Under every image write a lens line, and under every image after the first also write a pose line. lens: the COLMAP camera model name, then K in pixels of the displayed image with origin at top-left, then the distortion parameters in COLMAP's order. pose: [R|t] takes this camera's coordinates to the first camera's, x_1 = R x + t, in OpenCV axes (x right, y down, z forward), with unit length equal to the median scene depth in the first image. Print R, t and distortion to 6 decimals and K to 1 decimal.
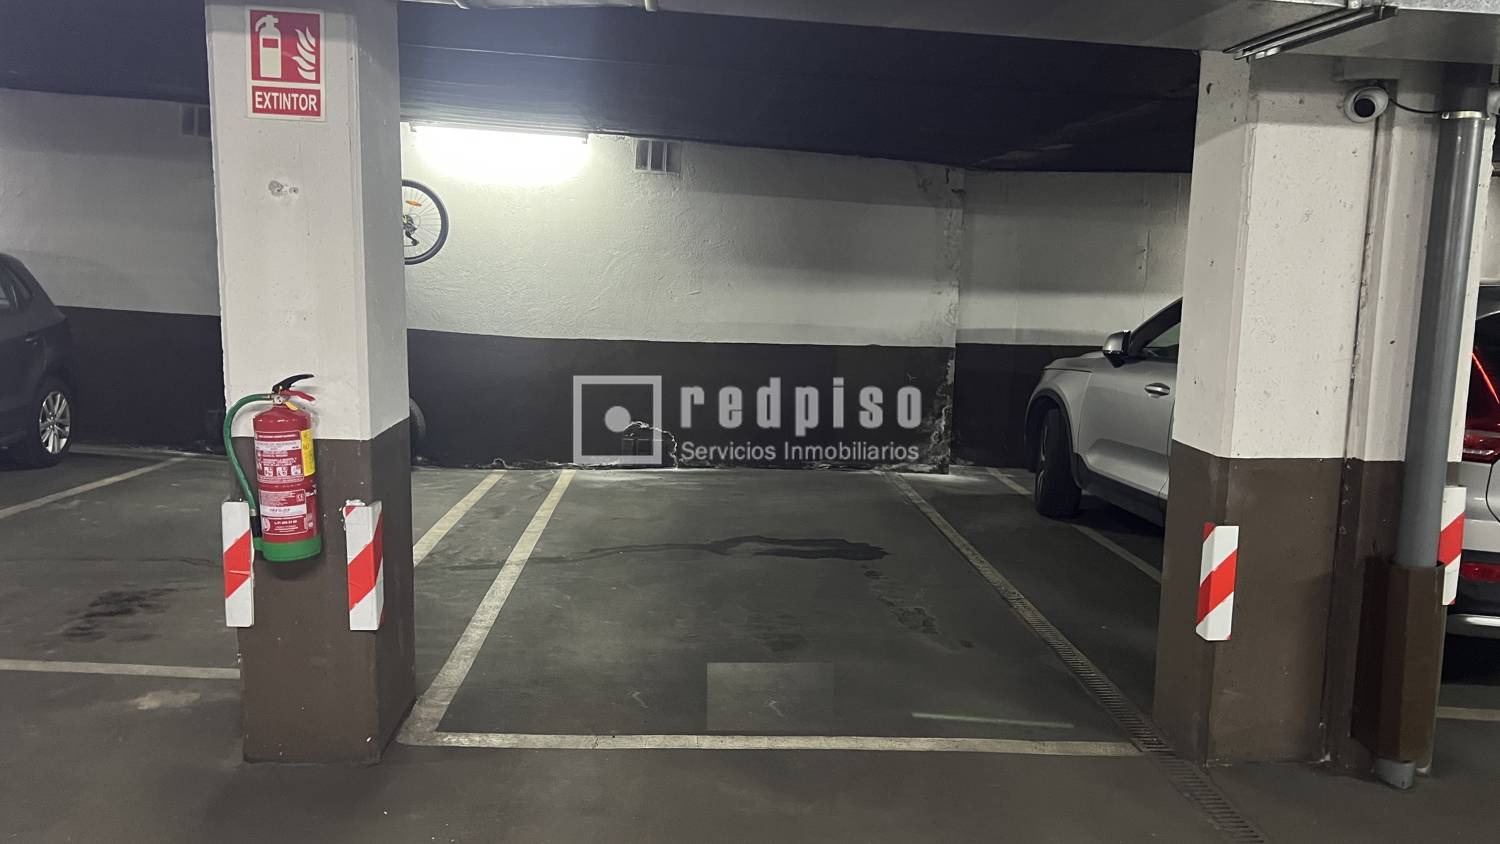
lens RADIAL K [[998.4, 0, 713.9], [0, 998.4, 419.0], [0, 0, 1]] dist [0.068186, -0.100302]
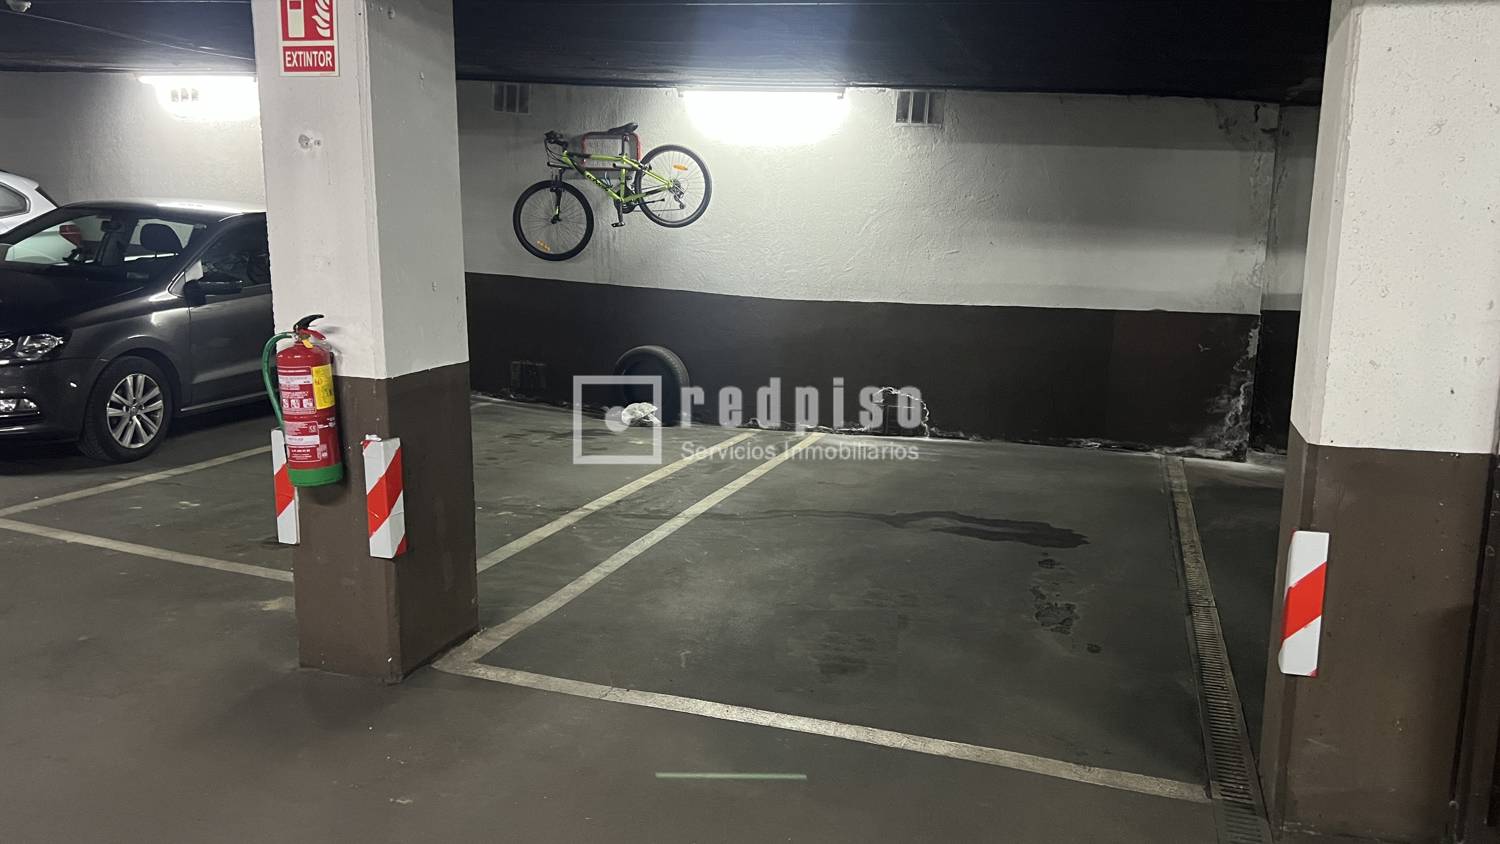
lens RADIAL K [[998.4, 0, 713.9], [0, 998.4, 419.0], [0, 0, 1]] dist [0.068186, -0.100302]
pose [[0.942701, 0.051366, -0.329660, 0.250355], [-0.040396, 0.998381, 0.040044, 0.004741], [0.331183, -0.024433, 0.943250, 0.086048]]
